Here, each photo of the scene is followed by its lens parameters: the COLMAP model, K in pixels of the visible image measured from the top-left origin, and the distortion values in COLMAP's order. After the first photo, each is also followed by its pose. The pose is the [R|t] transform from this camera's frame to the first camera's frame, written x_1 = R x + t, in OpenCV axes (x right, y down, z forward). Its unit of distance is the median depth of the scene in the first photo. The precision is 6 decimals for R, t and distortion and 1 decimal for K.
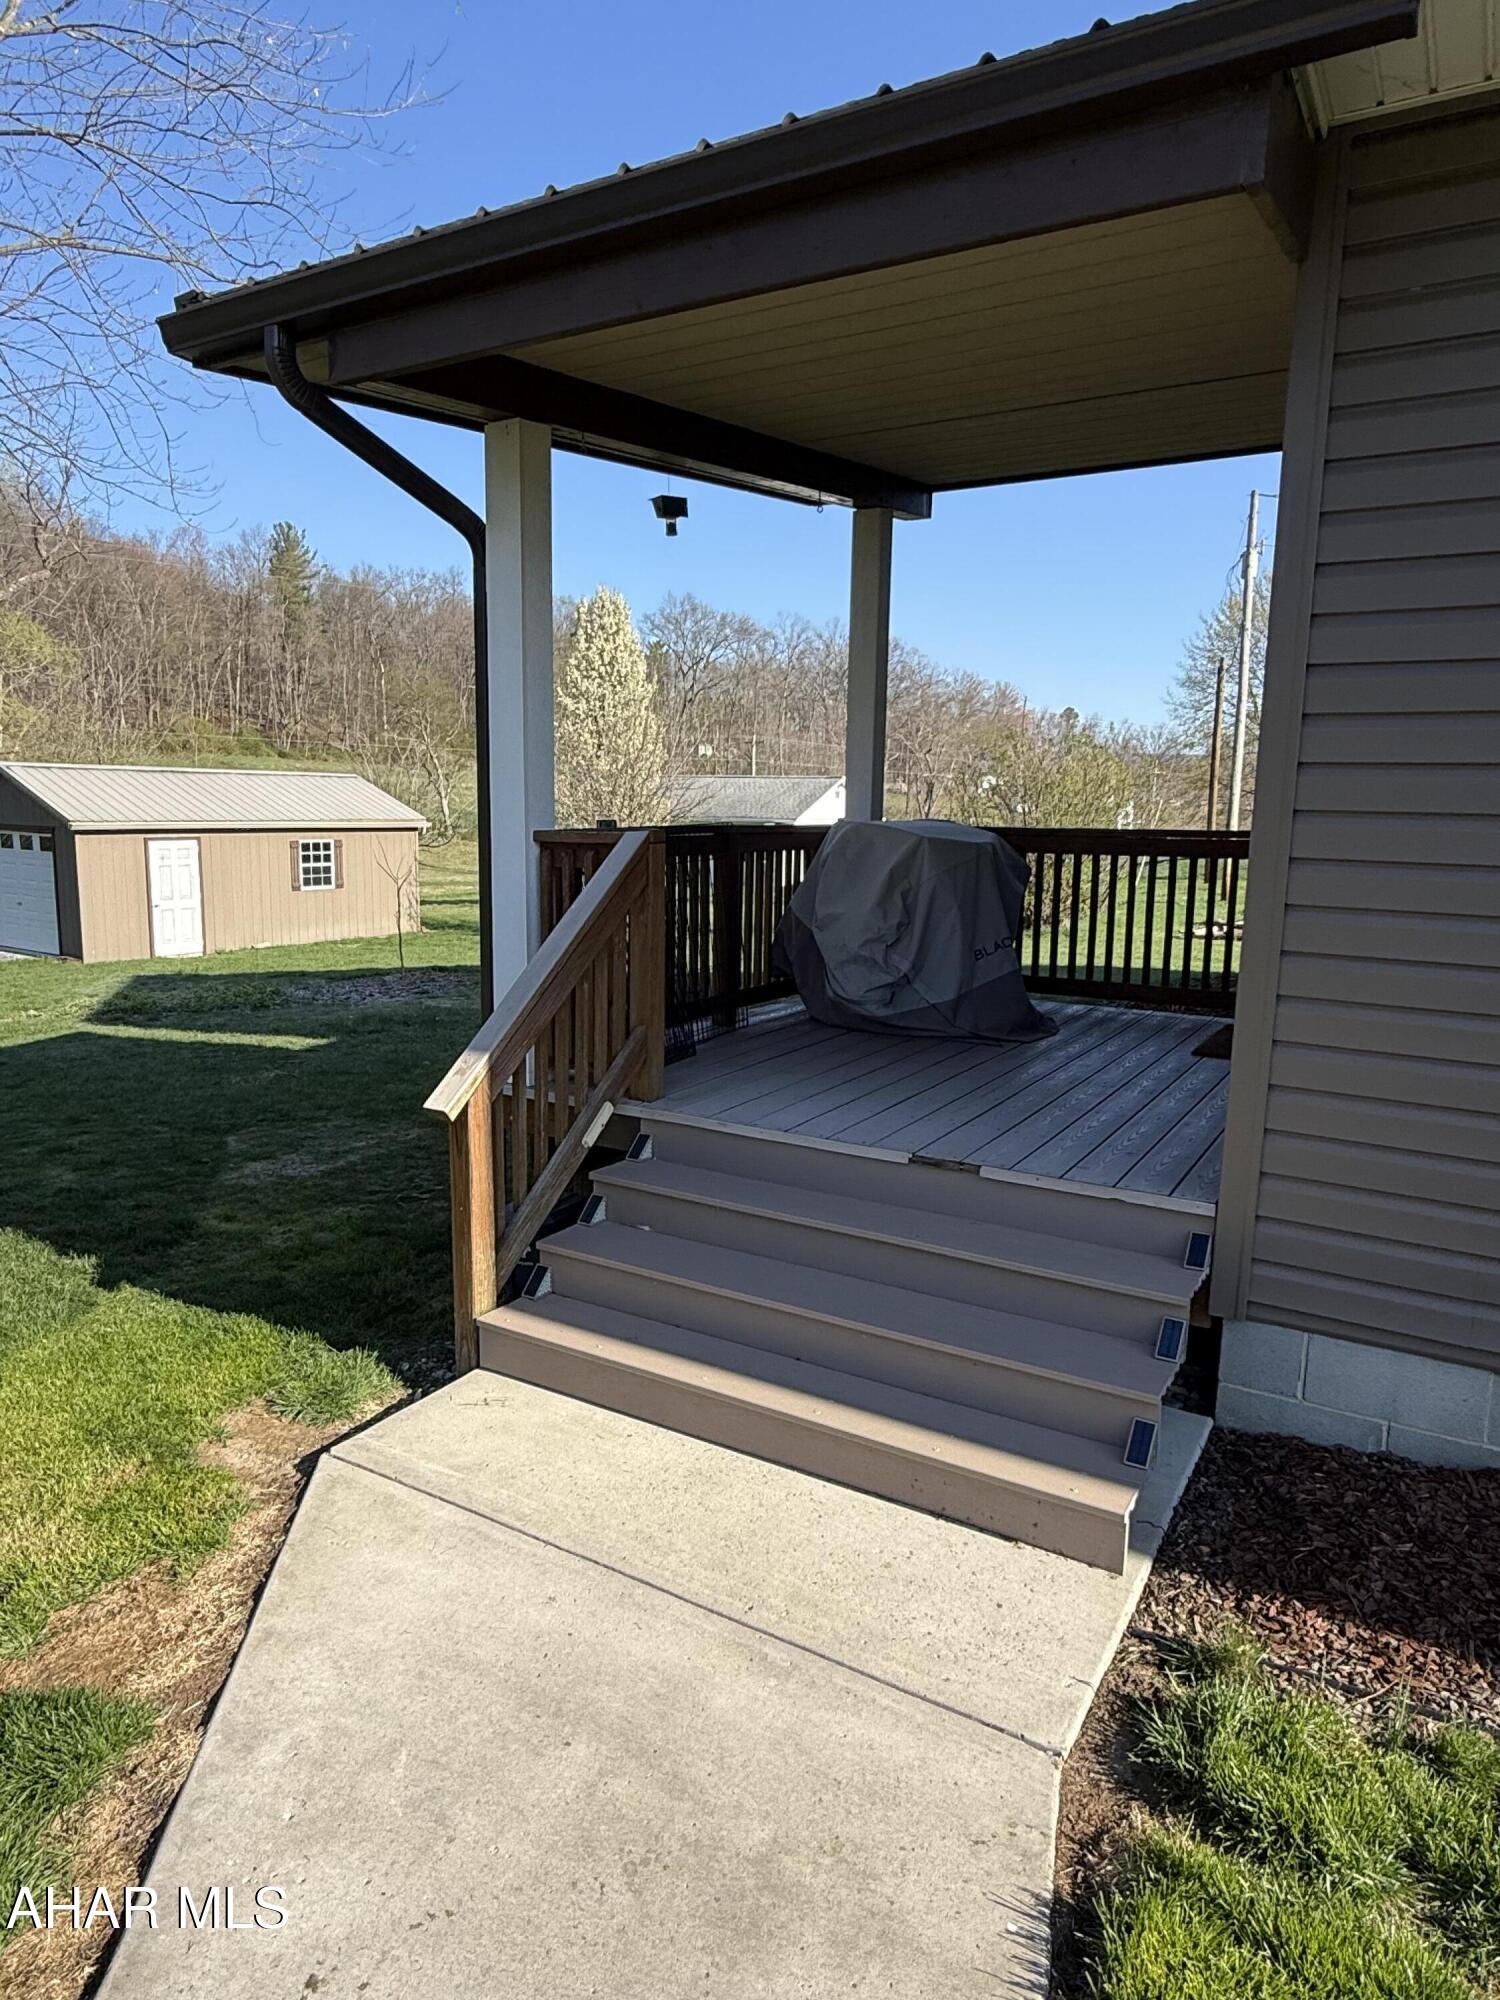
lens RADIAL K [[1203.4, 0, 731.9], [0, 1203.4, 995.3], [0, 0, 1]] dist [-0.003925, 0.003205]
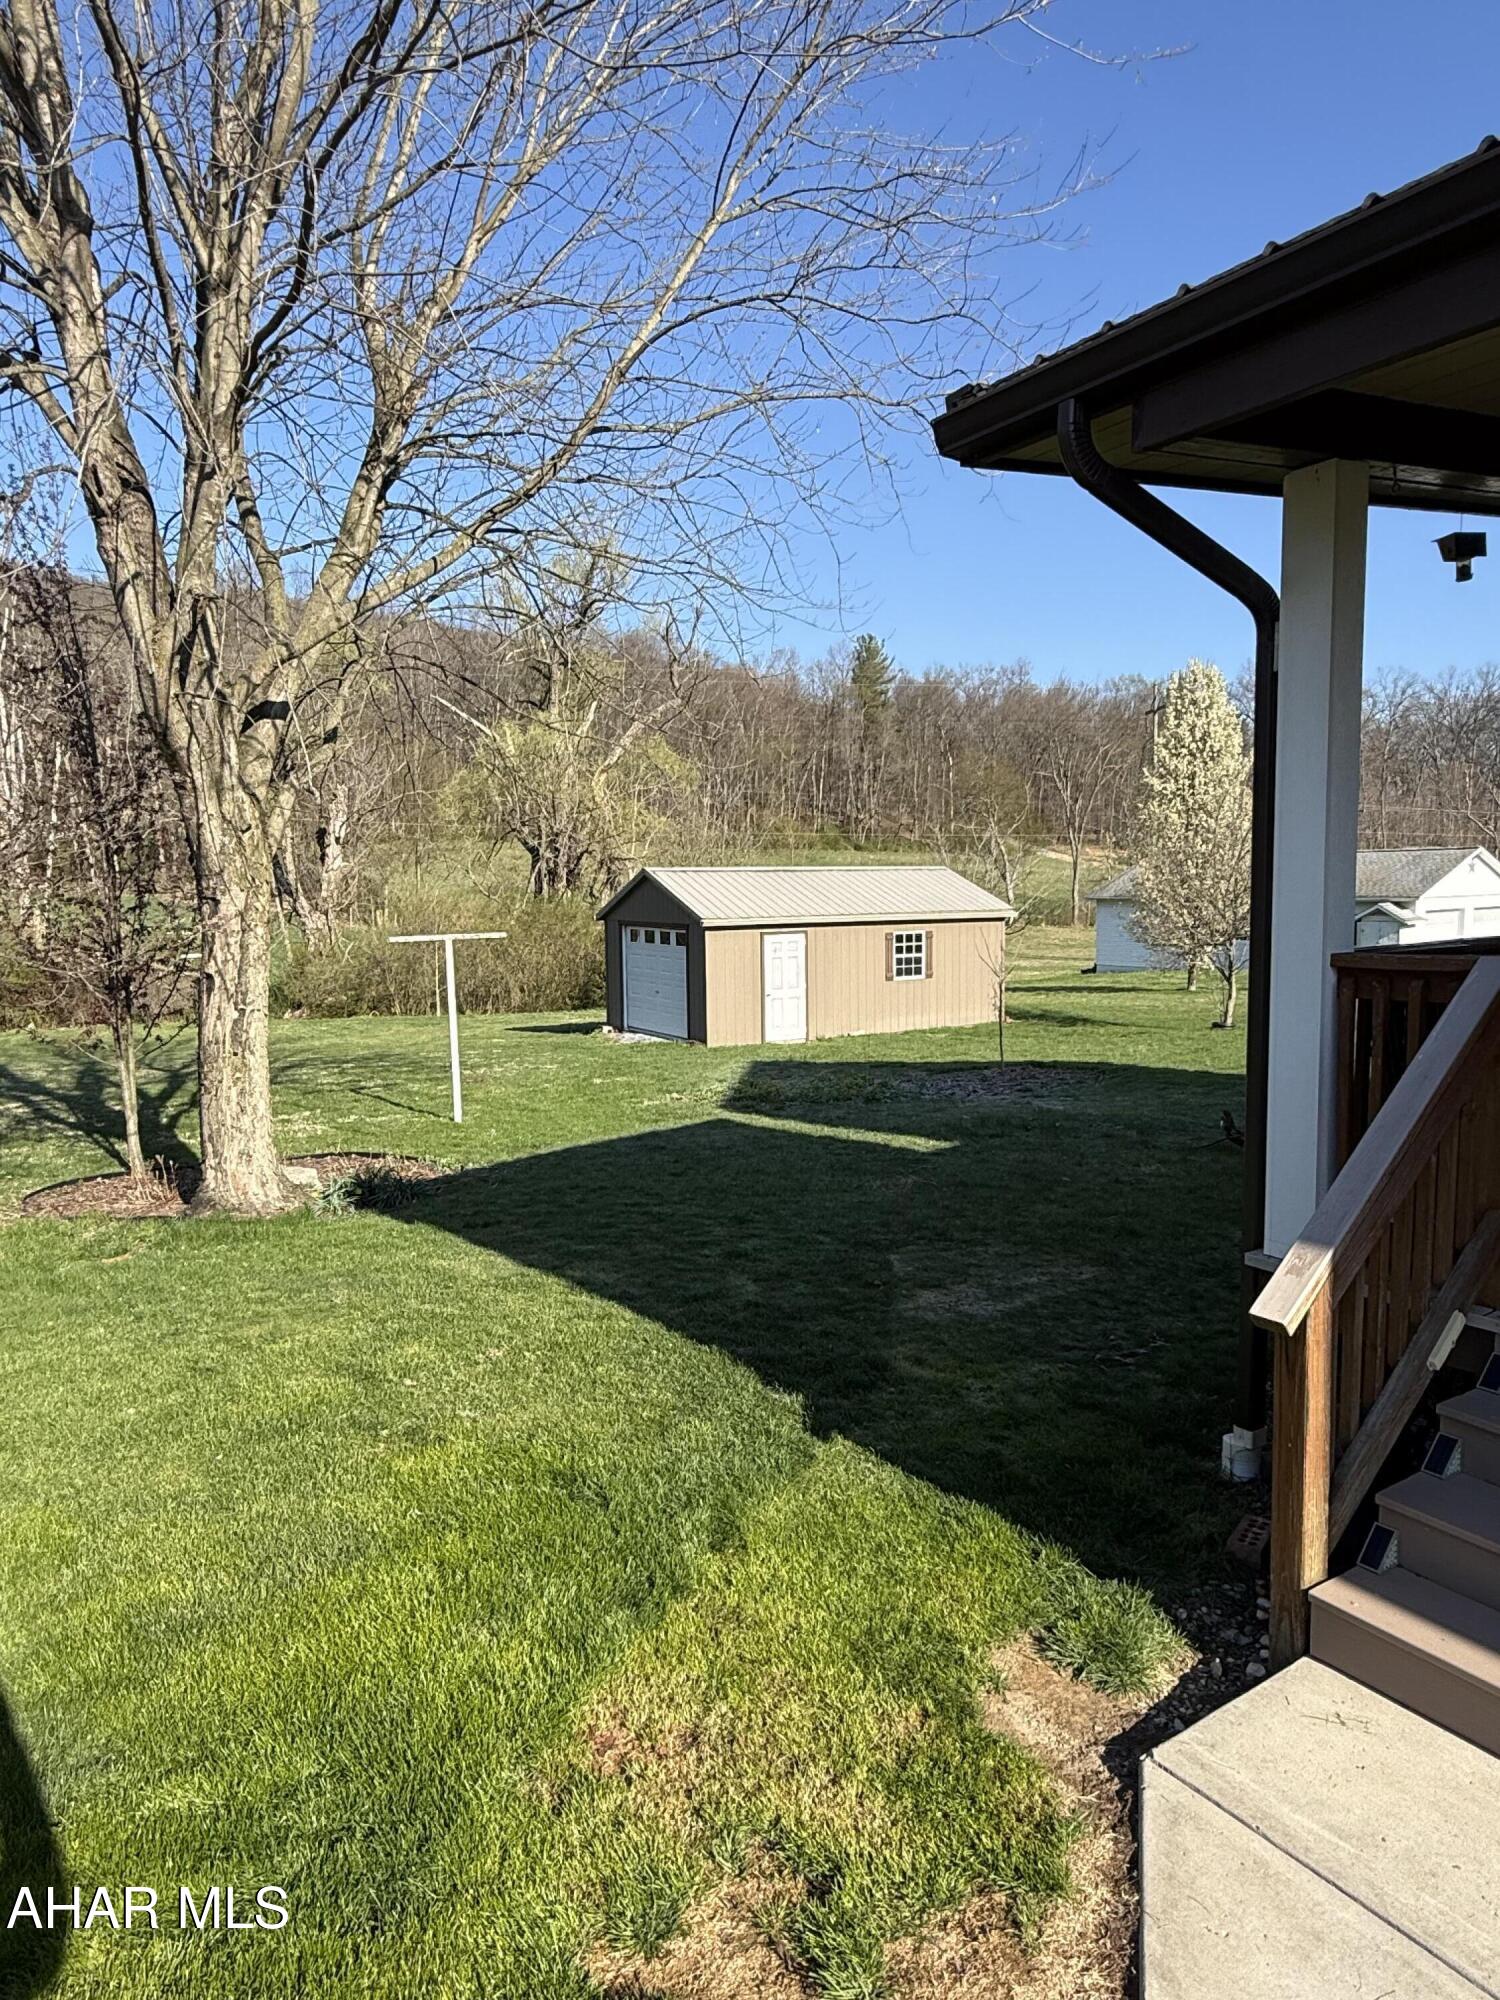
lens RADIAL K [[1203.4, 0, 759.1], [0, 1203.4, 1004.9], [0, 0, 1]] dist [-0.003925, 0.003205]
pose [[0.907812, 0.011624, -0.419217, -0.062838], [-0.037055, 0.997929, -0.052572, -0.016234], [0.417738, 0.063259, 0.906363, 0.037019]]
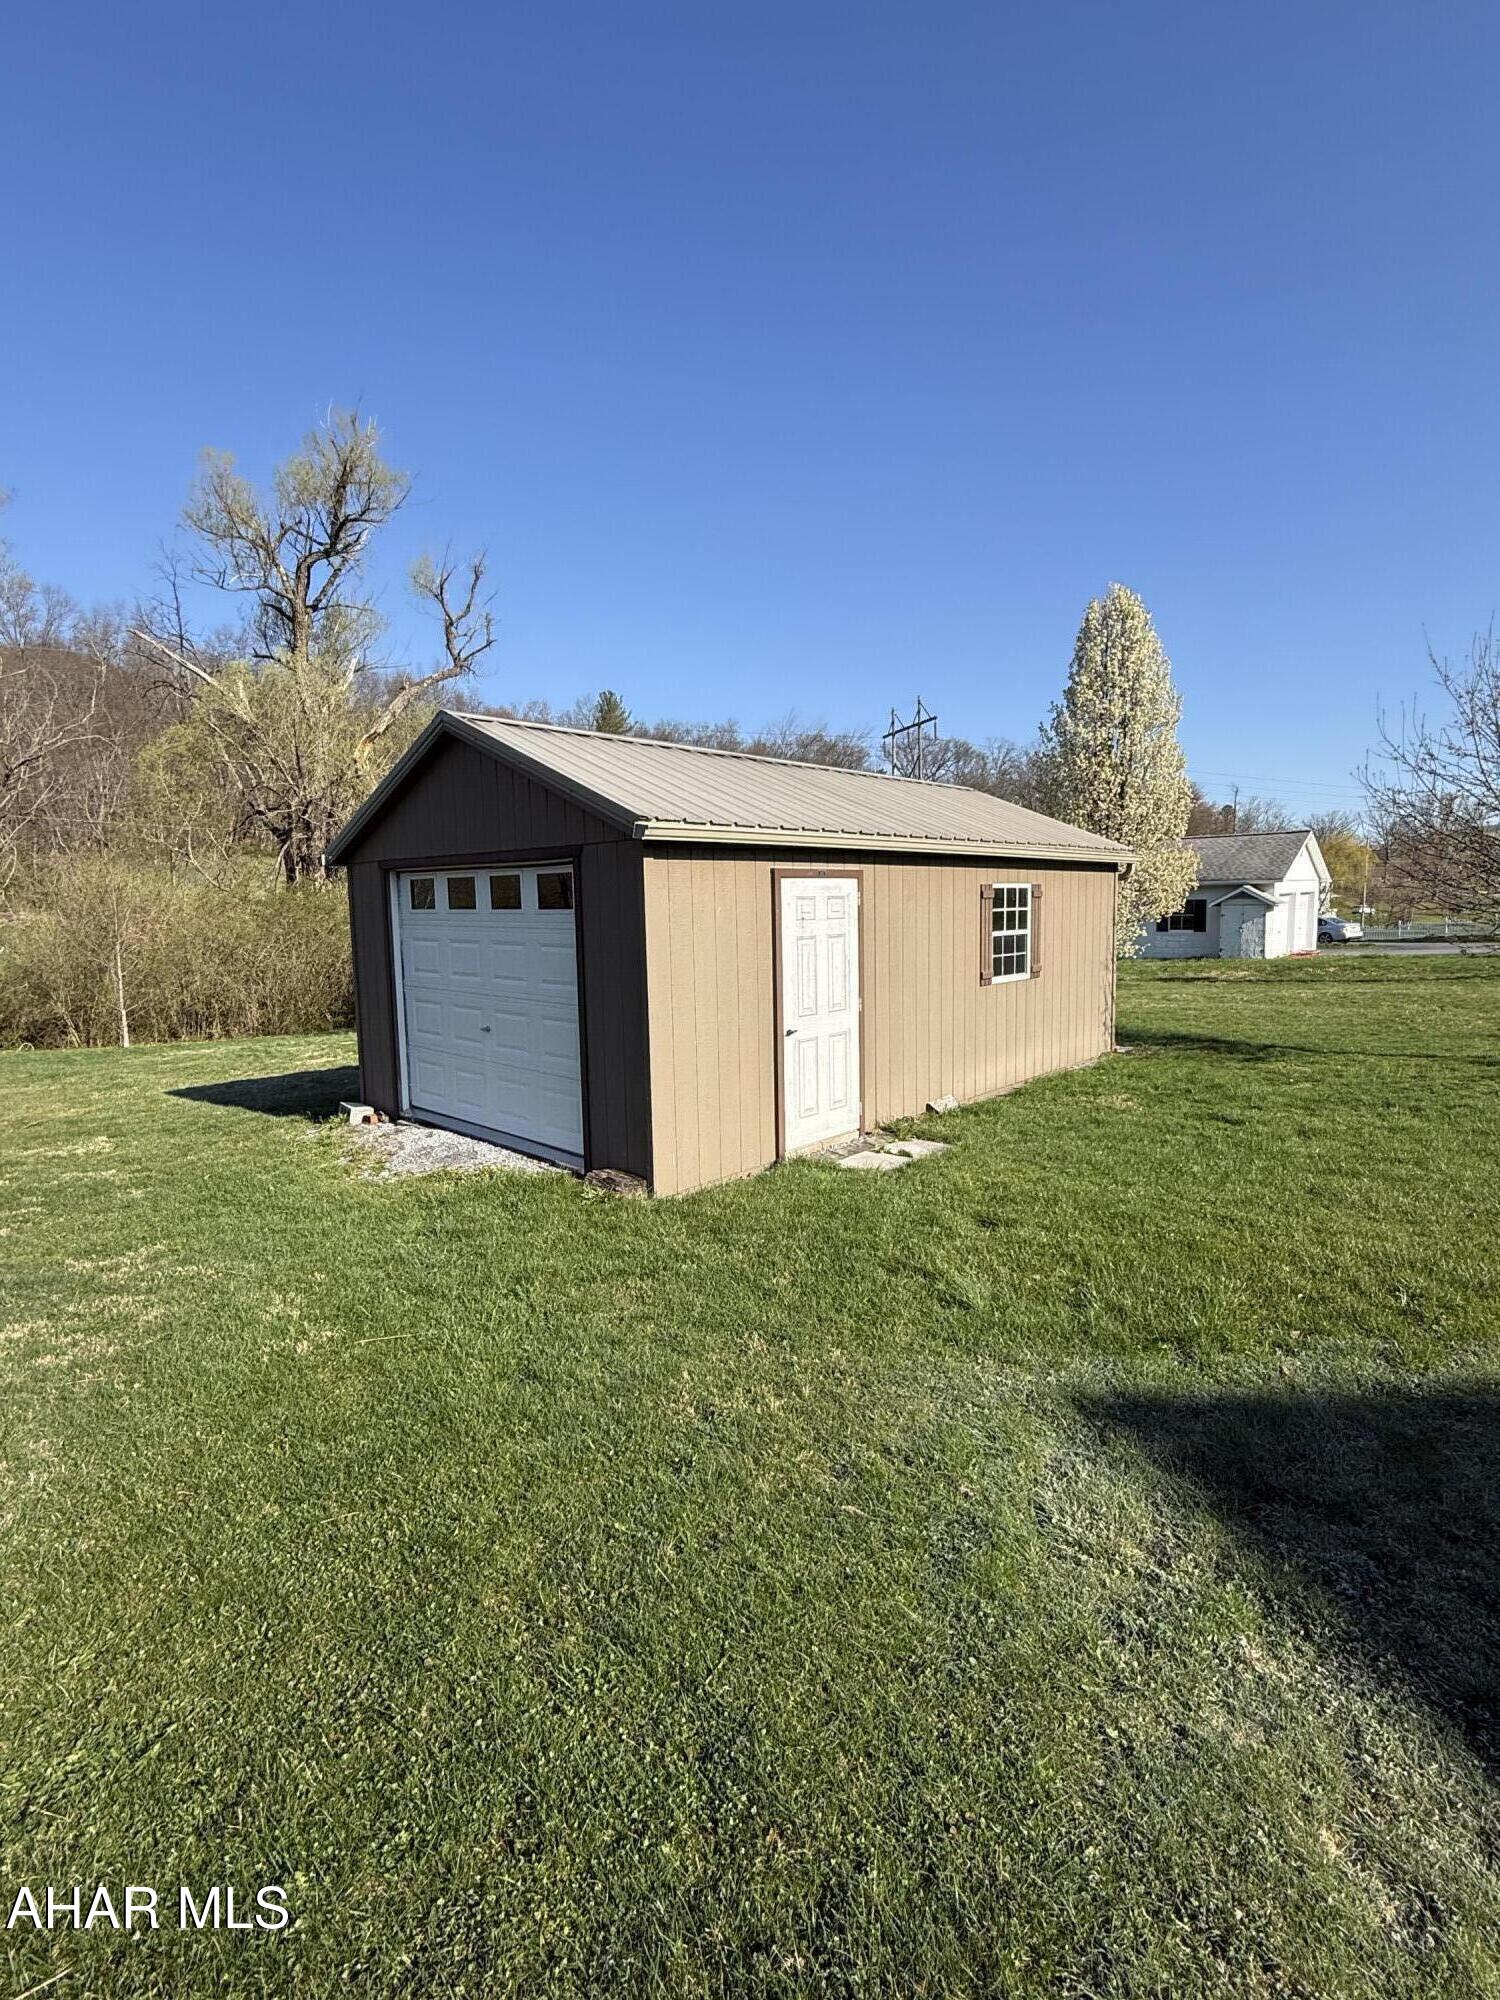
lens RADIAL K [[936.1, 0, 746.4], [0, 936.1, 1002.9], [0, 0, 1]] dist [-0.000834, -0.000041]
pose [[0.981031, -0.016330, -0.193160, -0.797308], [0.006709, 0.998709, -0.050360, -0.126624], [0.193733, 0.048109, 0.979874, 1.252774]]
